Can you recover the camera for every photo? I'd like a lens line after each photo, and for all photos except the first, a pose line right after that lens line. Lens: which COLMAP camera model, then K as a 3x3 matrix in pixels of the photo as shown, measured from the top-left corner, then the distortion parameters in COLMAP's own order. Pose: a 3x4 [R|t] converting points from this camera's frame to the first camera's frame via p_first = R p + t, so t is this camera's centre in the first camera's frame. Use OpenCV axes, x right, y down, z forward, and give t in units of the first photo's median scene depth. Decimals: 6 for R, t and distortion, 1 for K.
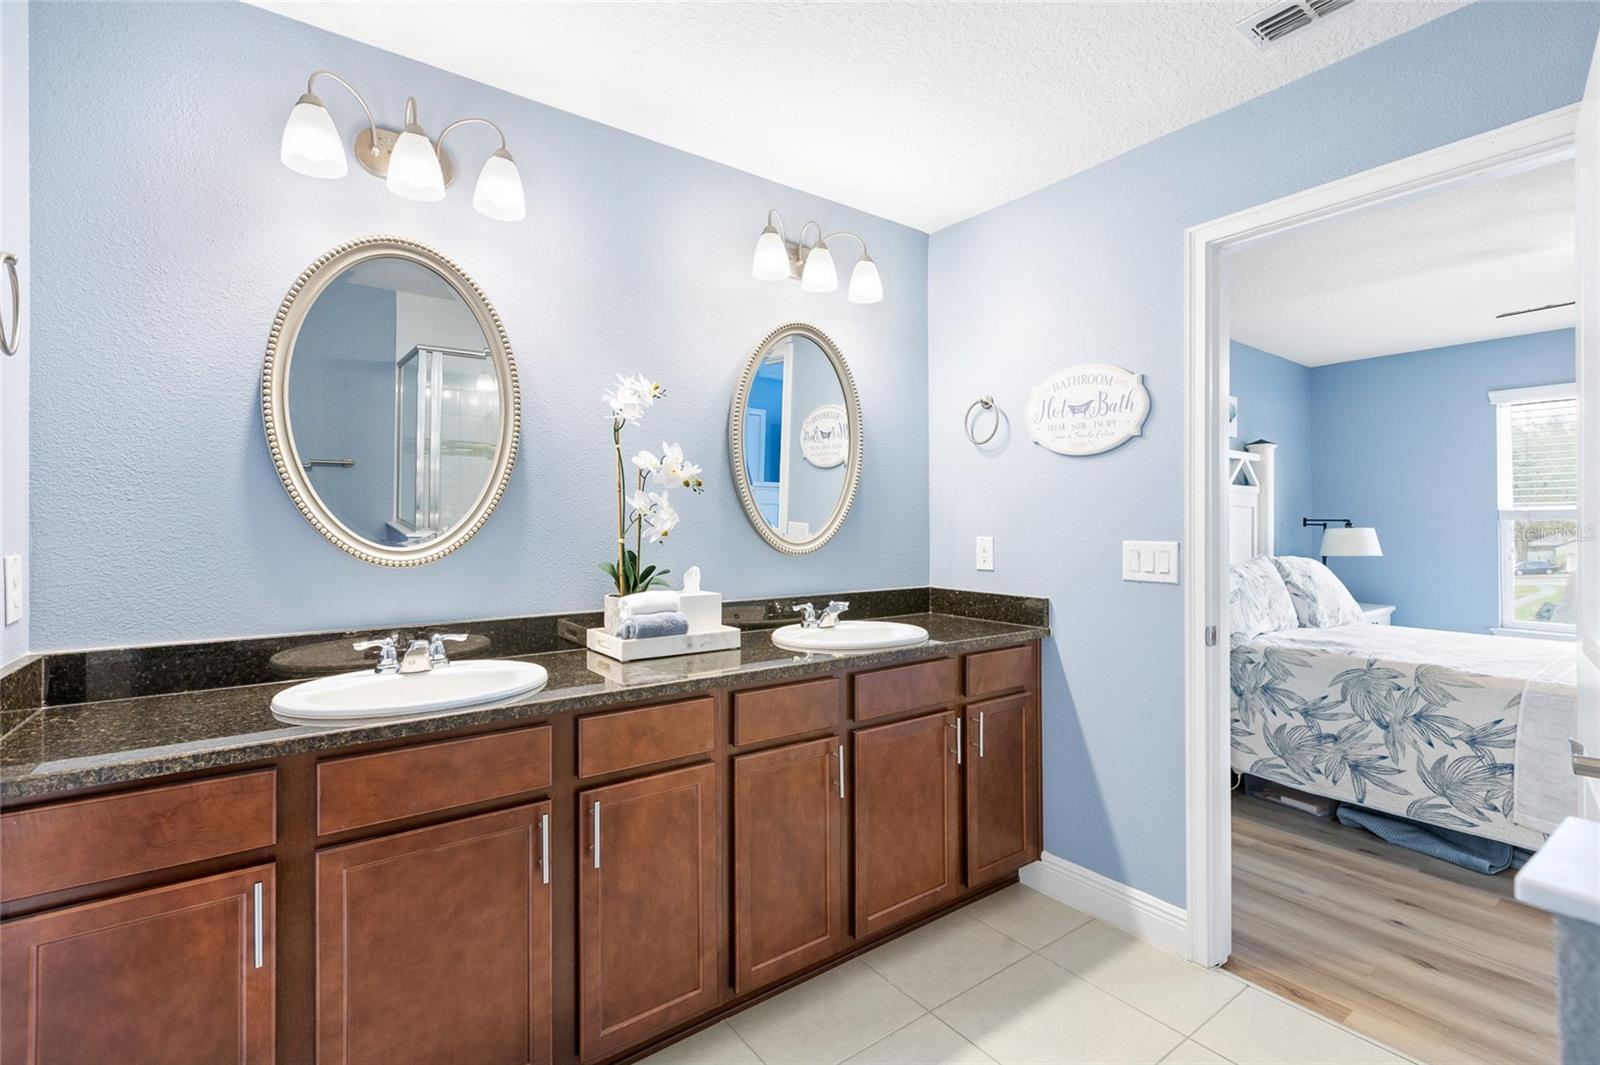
lens RADIAL K [[719.6, 0, 809.5], [0, 719.6, 520.3], [0, 0, 1]] dist [-0.002492, -0.000408]
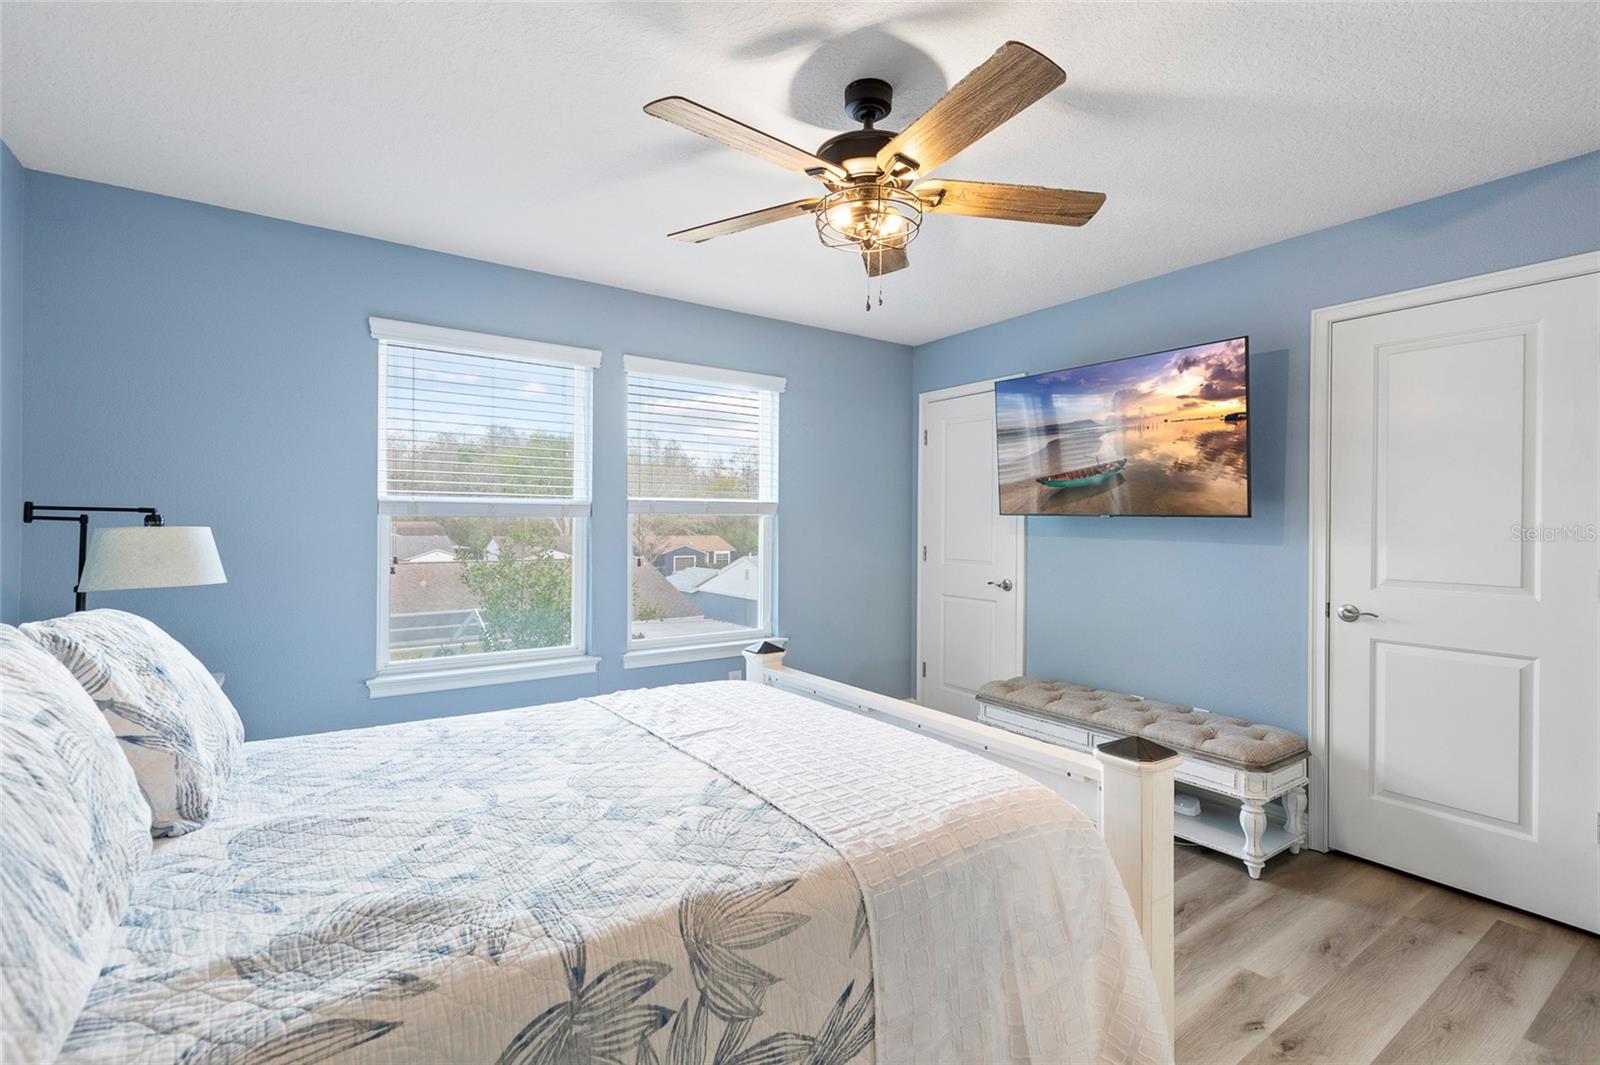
lens RADIAL K [[719.6, 0, 809.5], [0, 719.6, 520.3], [0, 0, 1]] dist [-0.002492, -0.000408]
pose [[0.028164, 0.007126, 0.999578, 0.524923], [-0.011730, 0.999908, -0.006798, 0.008900], [-0.999534, -0.011534, 0.028245, 0.986006]]
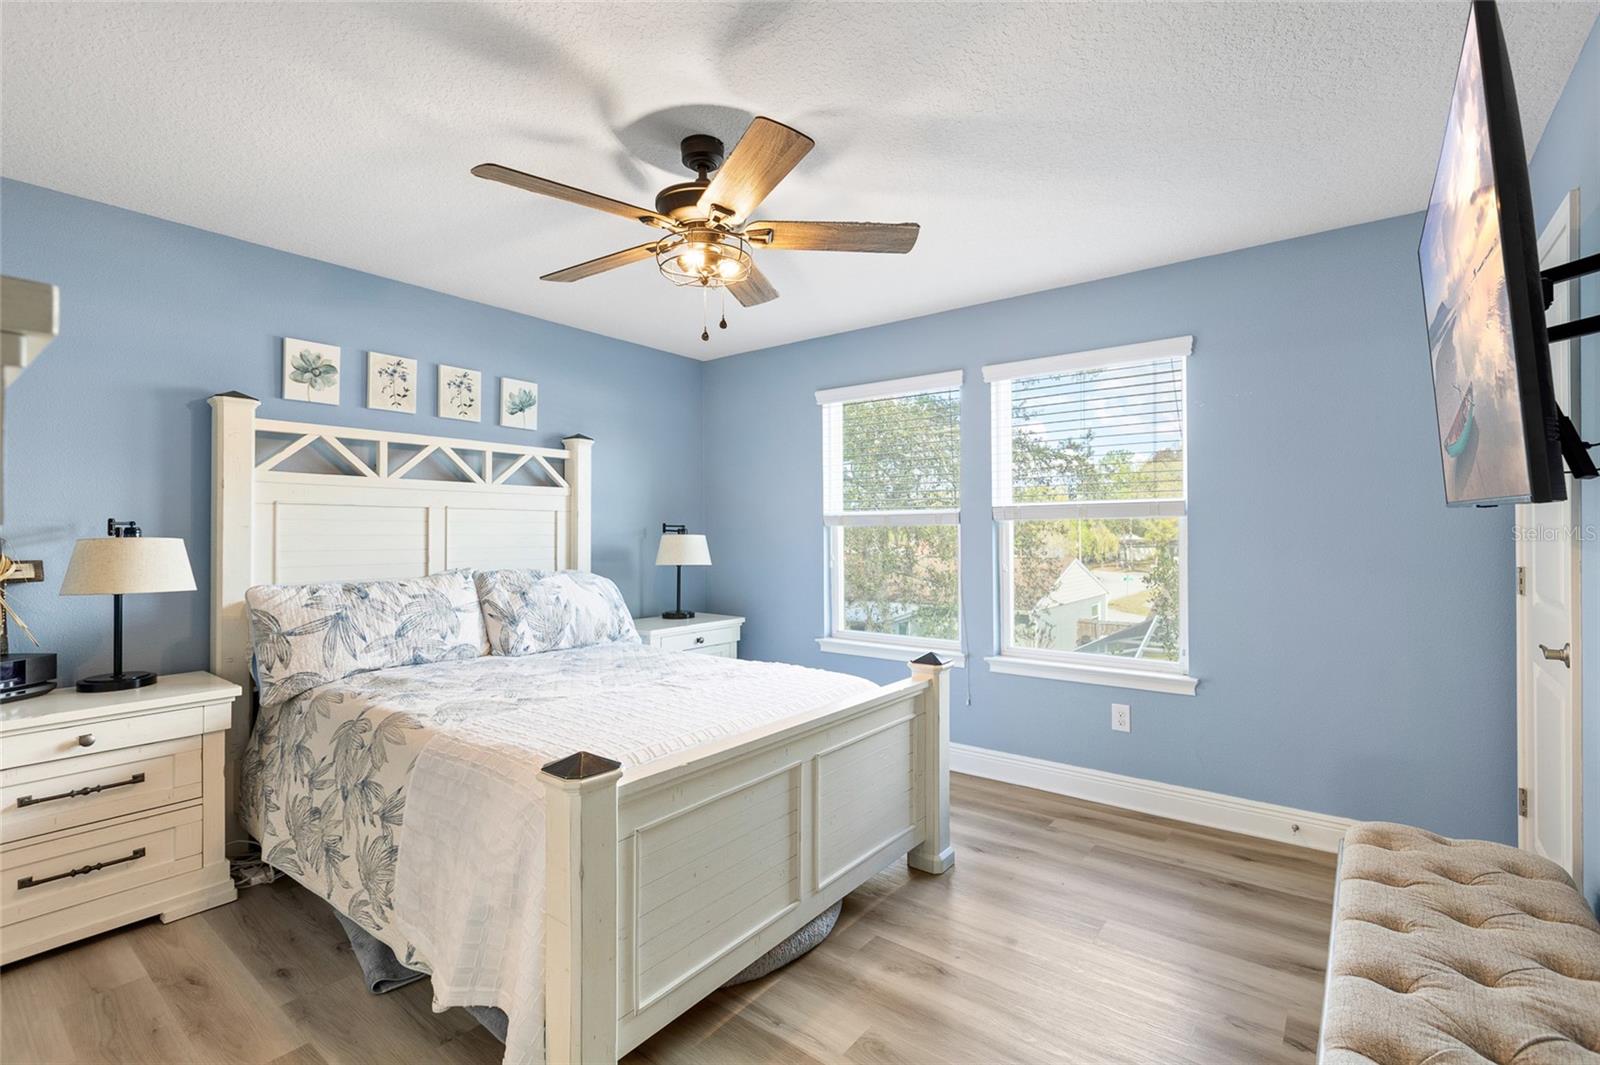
lens RADIAL K [[719.6, 0, 809.5], [0, 719.6, 520.3], [0, 0, 1]] dist [-0.002492, -0.000408]
pose [[0.960639, 0.000284, 0.277801, 1.135955], [0.002502, 0.999950, -0.009672, 0.004042], [-0.277789, 0.009986, 0.960590, 0.140735]]
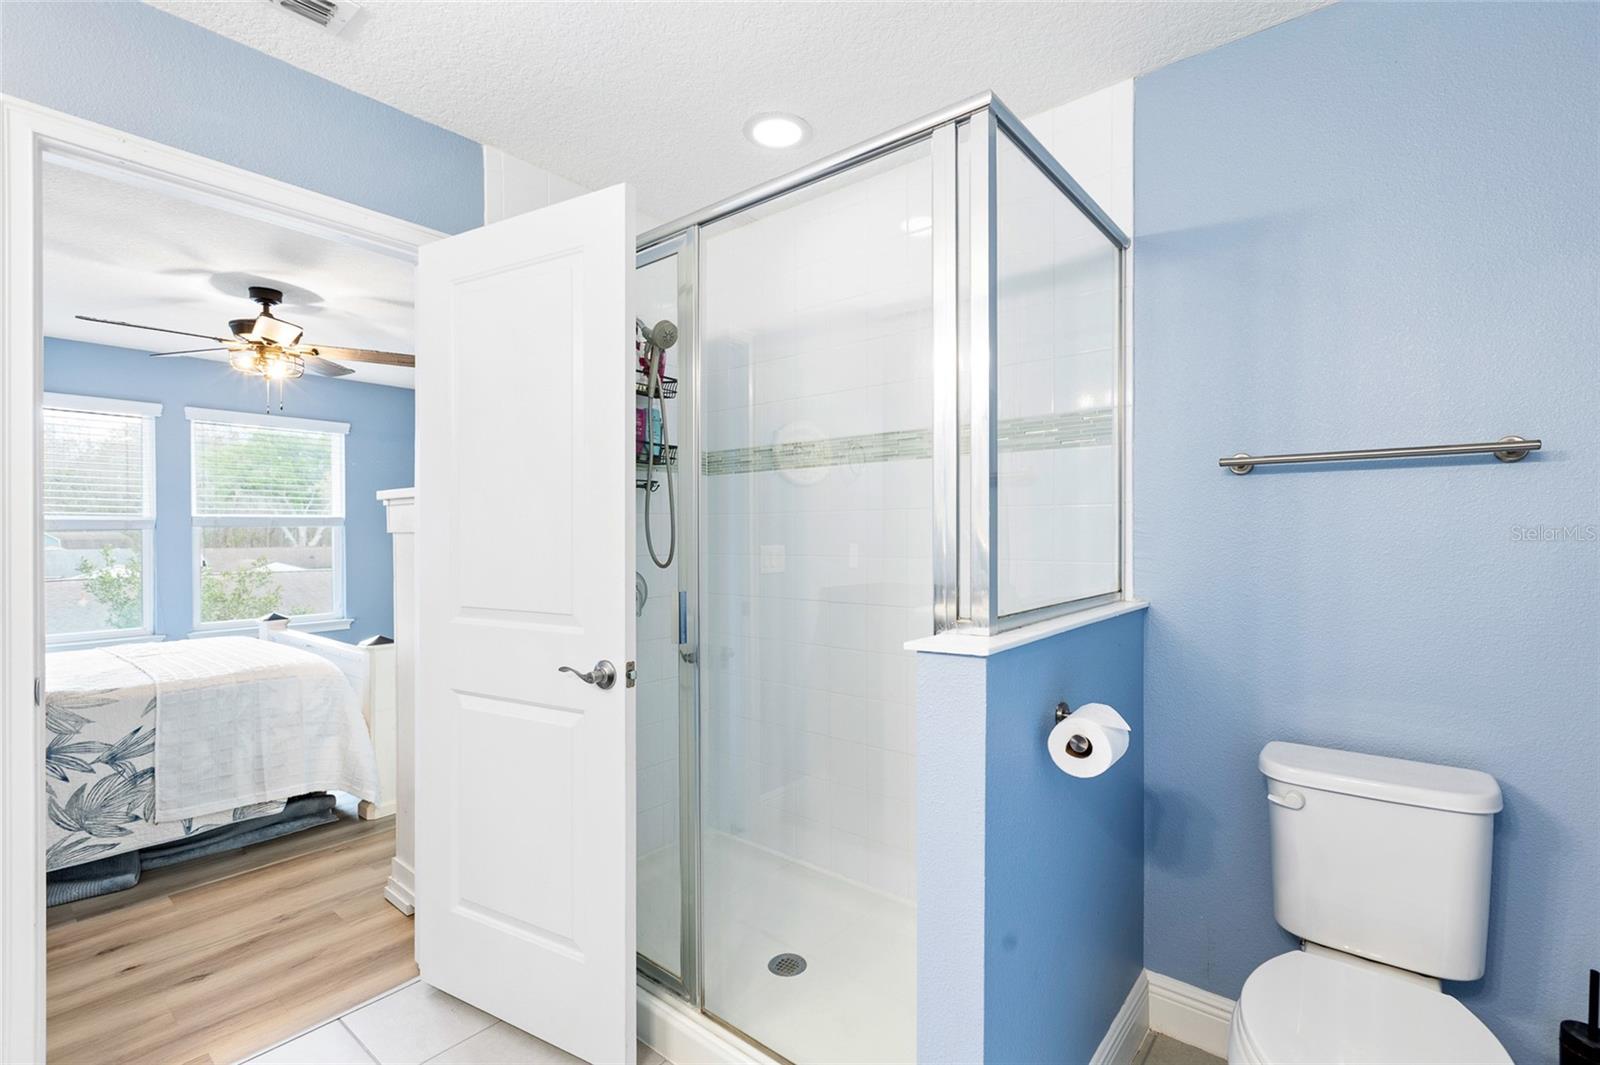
lens RADIAL K [[724.0, 0, 805.4], [0, 724.0, 535.2], [0, 0, 1]] dist [0.001611, 0.000052]
pose [[-0.243807, -0.003059, 0.969819, -0.244079], [-0.004981, 0.999986, 0.001902, 0.000895], [-0.969811, -0.004367, -0.243819, 0.332920]]
